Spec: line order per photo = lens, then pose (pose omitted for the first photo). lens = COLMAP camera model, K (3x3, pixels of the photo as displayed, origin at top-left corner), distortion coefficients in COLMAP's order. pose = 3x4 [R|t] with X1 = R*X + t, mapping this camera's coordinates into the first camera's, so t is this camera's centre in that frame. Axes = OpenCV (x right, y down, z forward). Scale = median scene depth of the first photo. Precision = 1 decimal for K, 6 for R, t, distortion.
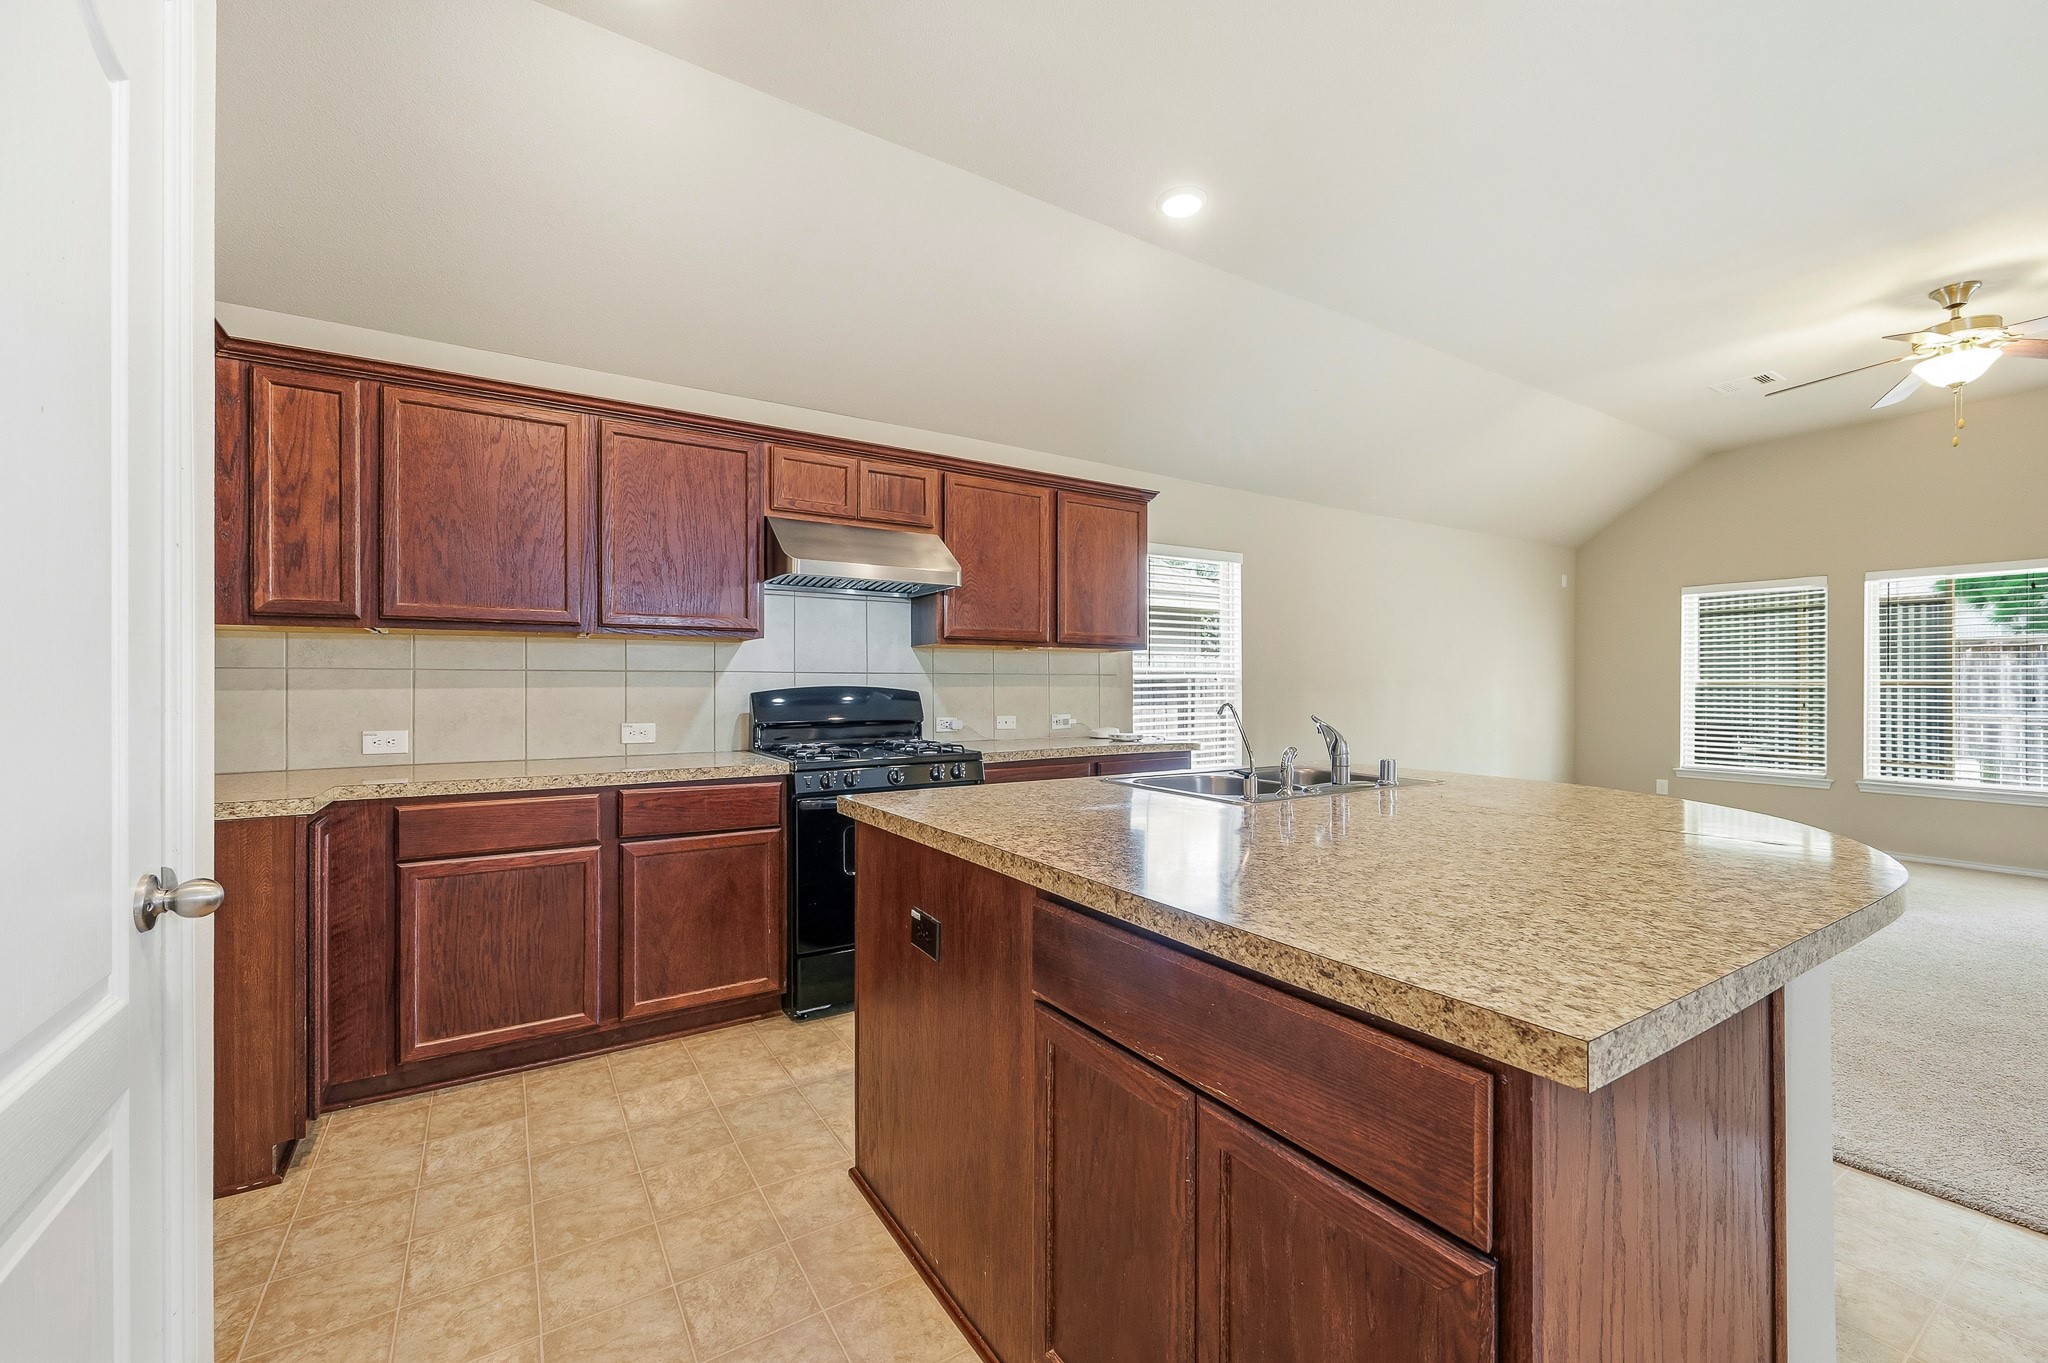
lens RADIAL K [[819.5, 0, 1024.3], [0, 819.5, 685.3], [0, 0, 1]] dist [0.001533, 0.000120]
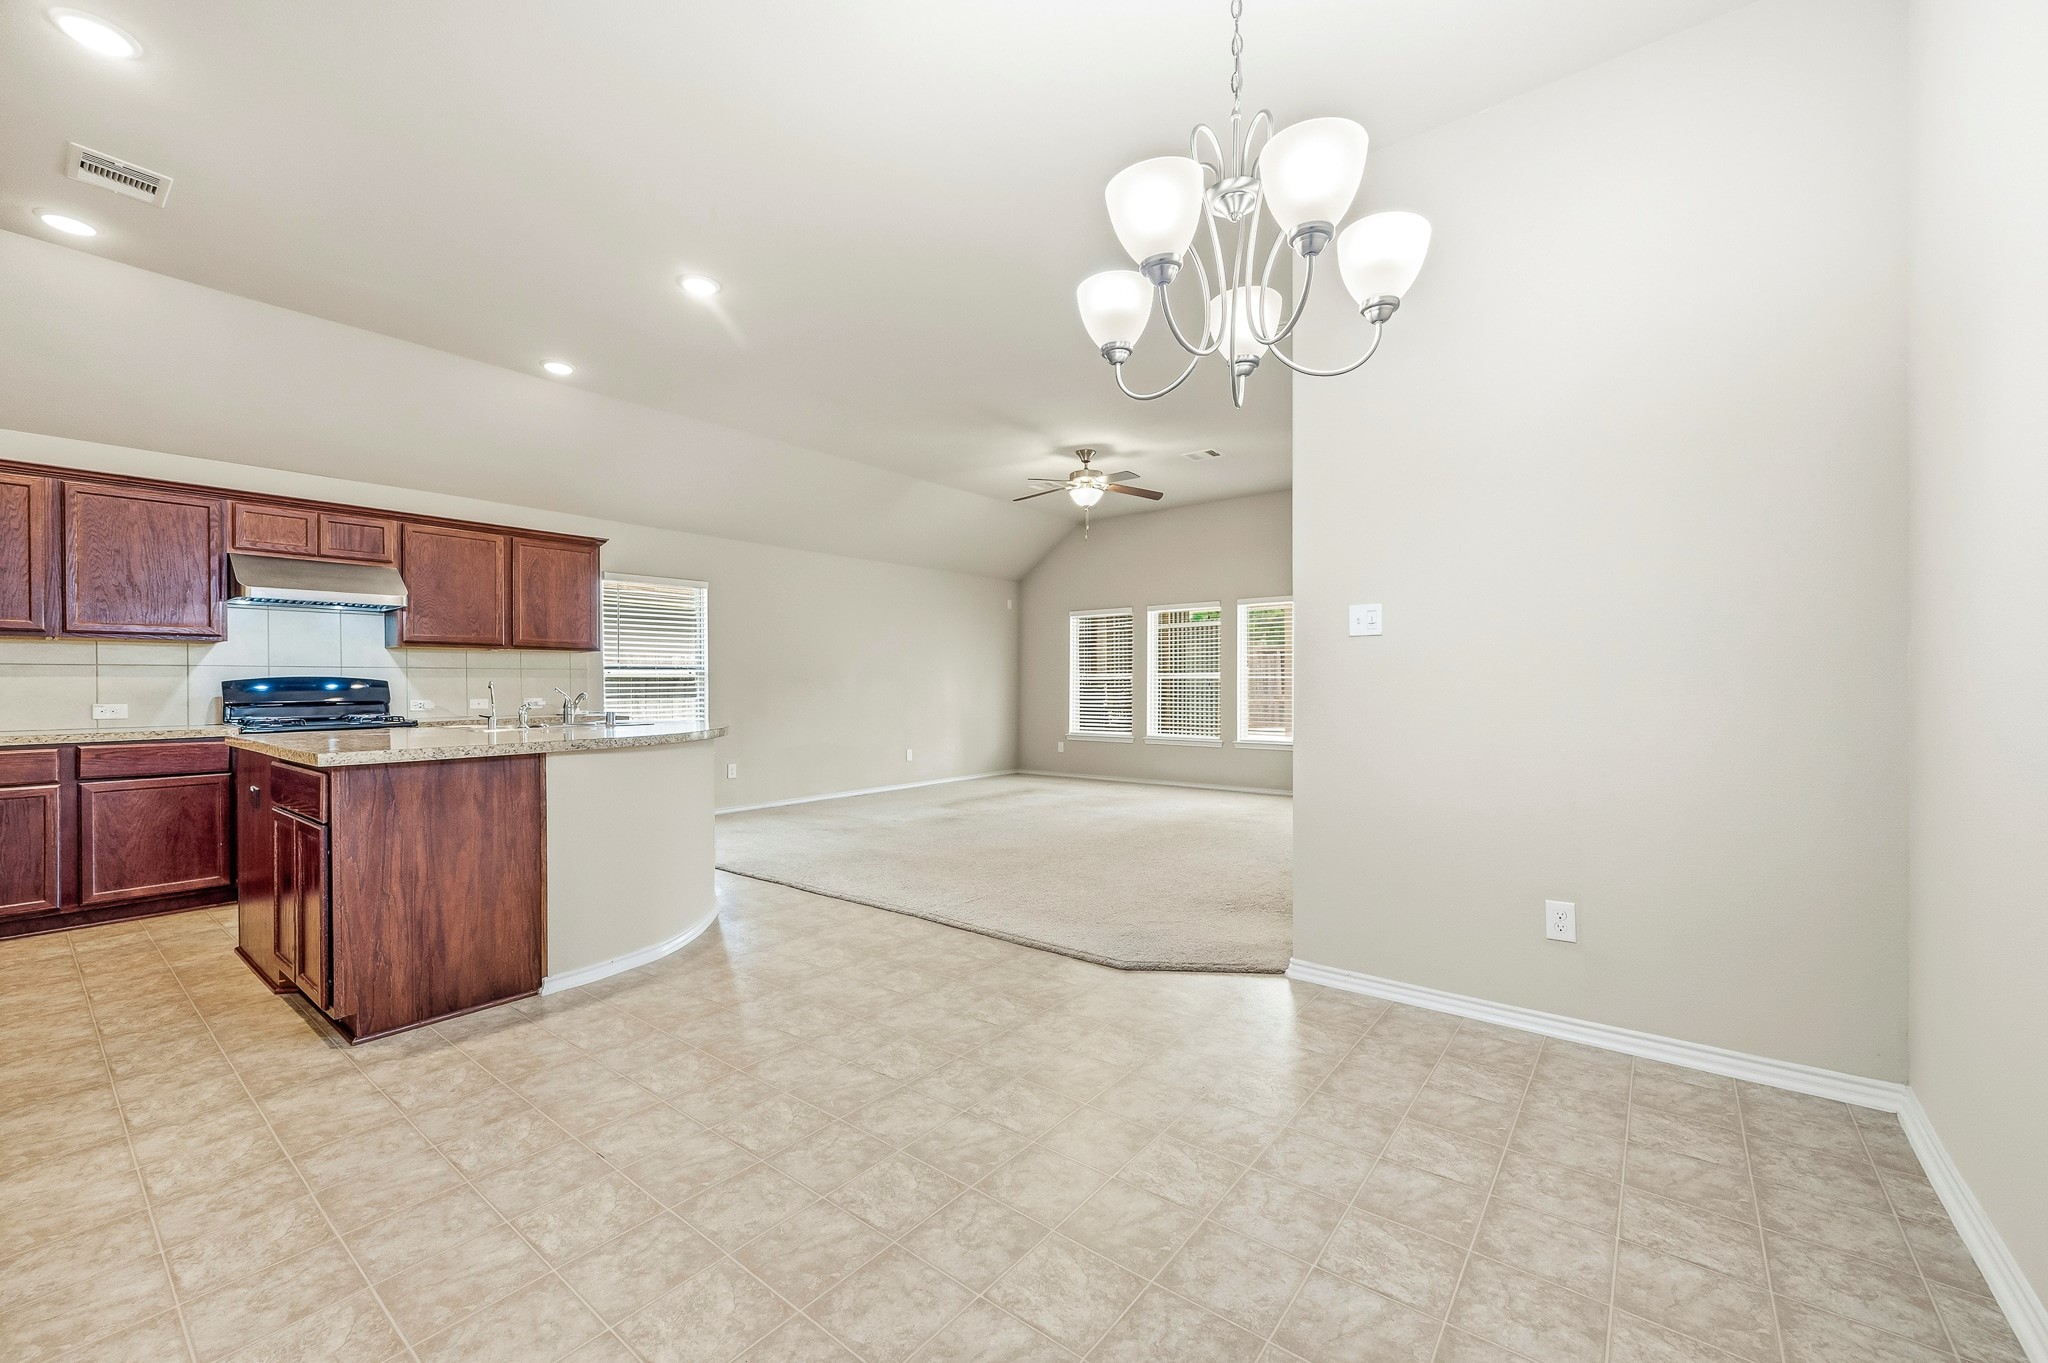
lens RADIAL K [[812.4, 0, 1020.0], [0, 812.4, 685.1], [0, 0, 1]] dist [-0.000138, 0.000256]
pose [[0.945546, -0.006812, 0.325417, 0.513502], [0.007023, 0.999975, 0.000526, 0.026028], [-0.325412, 0.001788, 0.945571, -0.751681]]
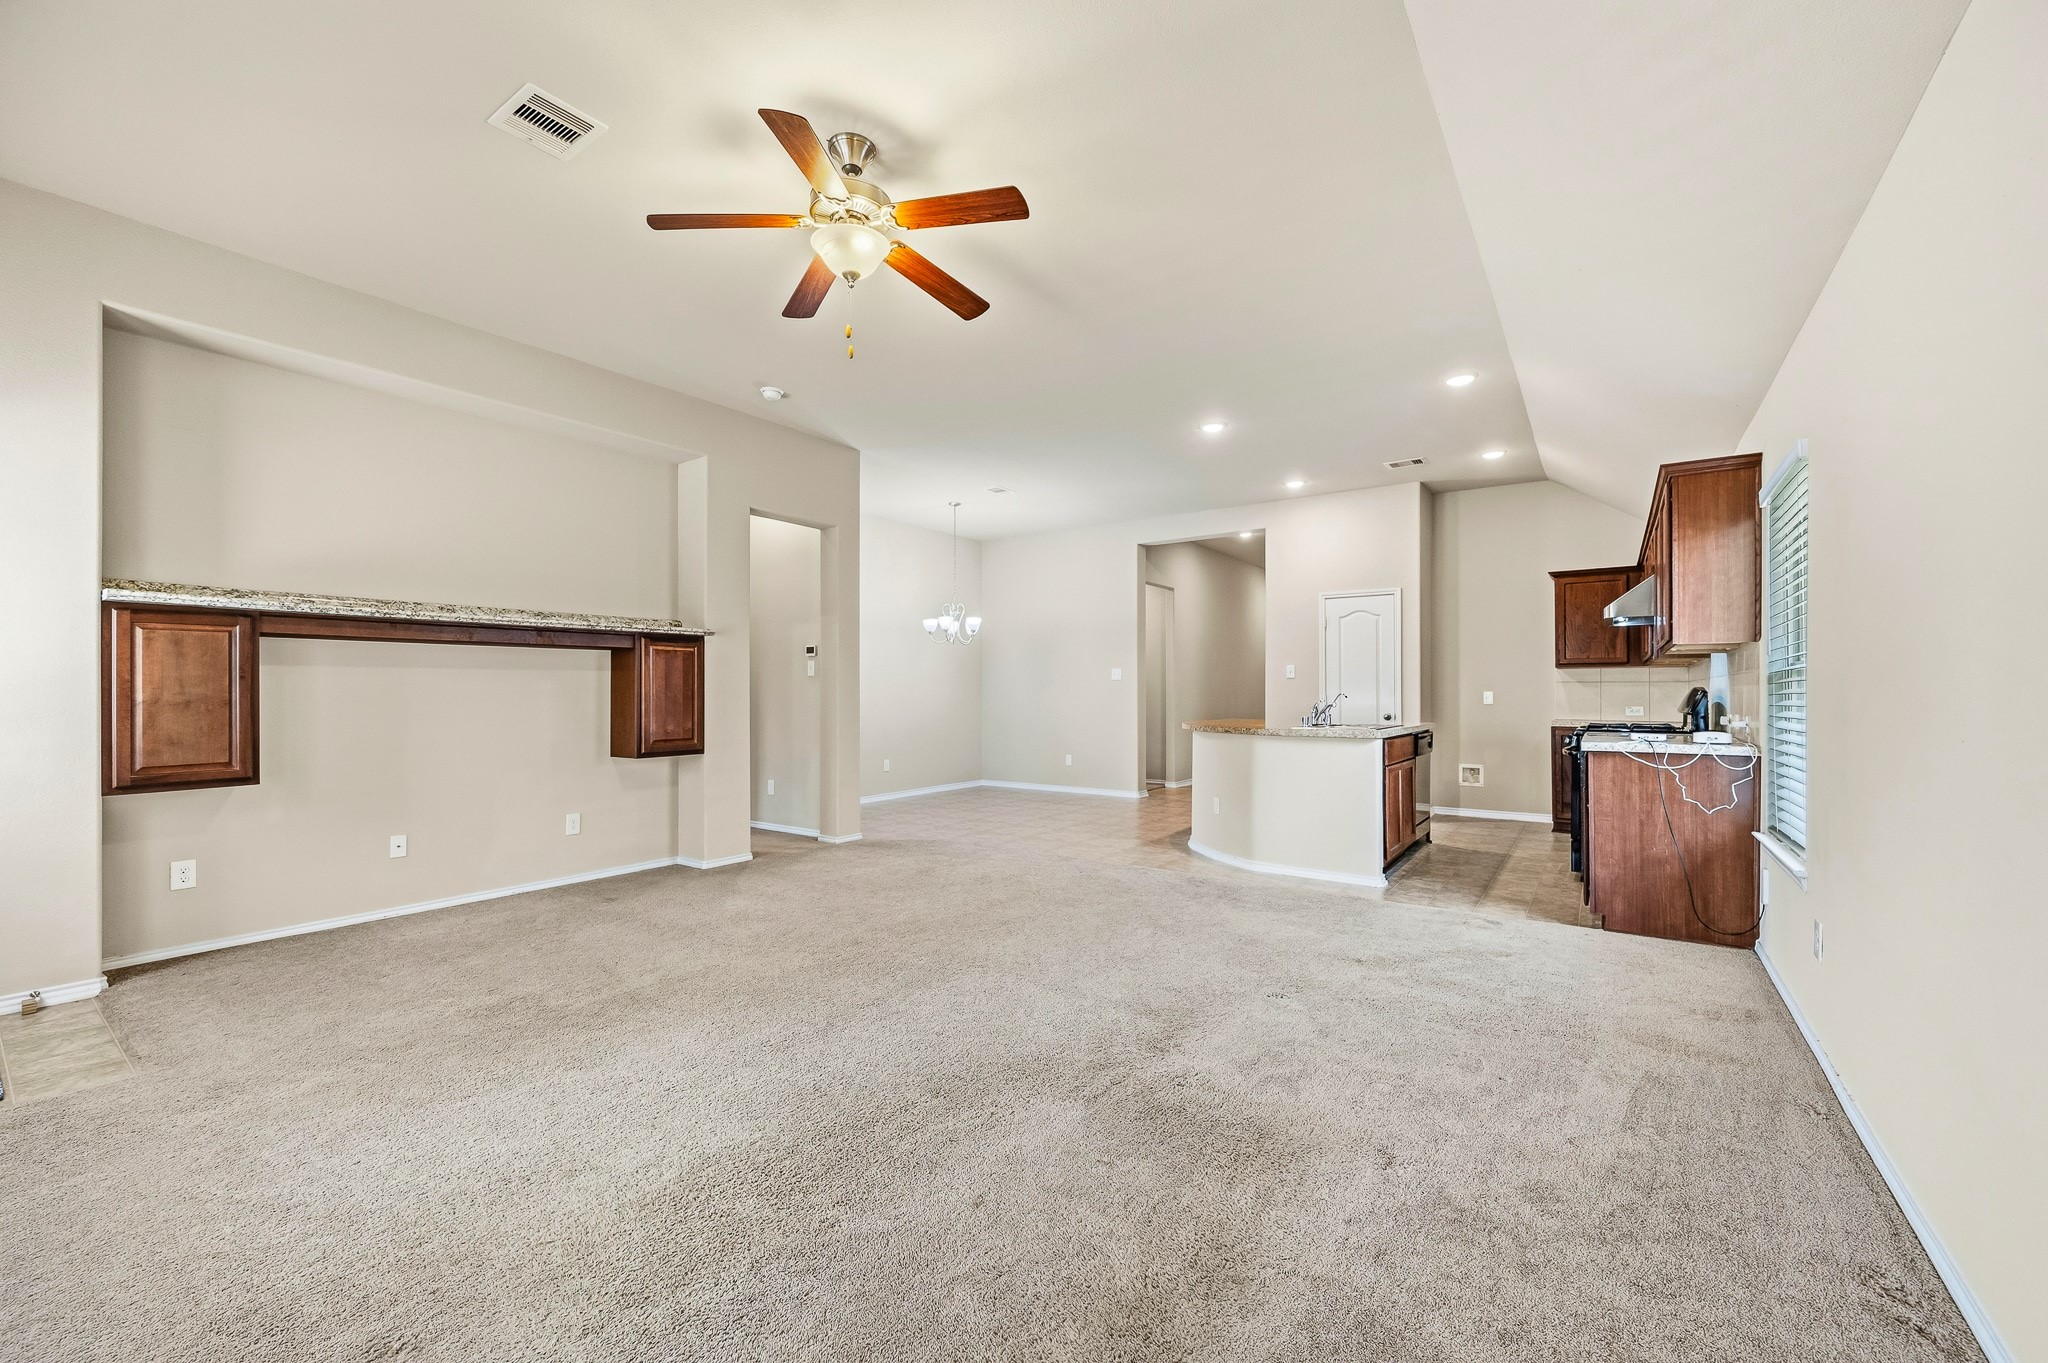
lens RADIAL K [[814.9, 0, 1022.9], [0, 814.9, 687.6], [0, 0, 1]] dist [0.002217, 0.000115]
pose [[-0.929108, -0.004160, -0.369784, 1.535732], [-0.001915, 0.999977, -0.006438, 0.015562], [0.369802, -0.005274, -0.929095, 2.121544]]
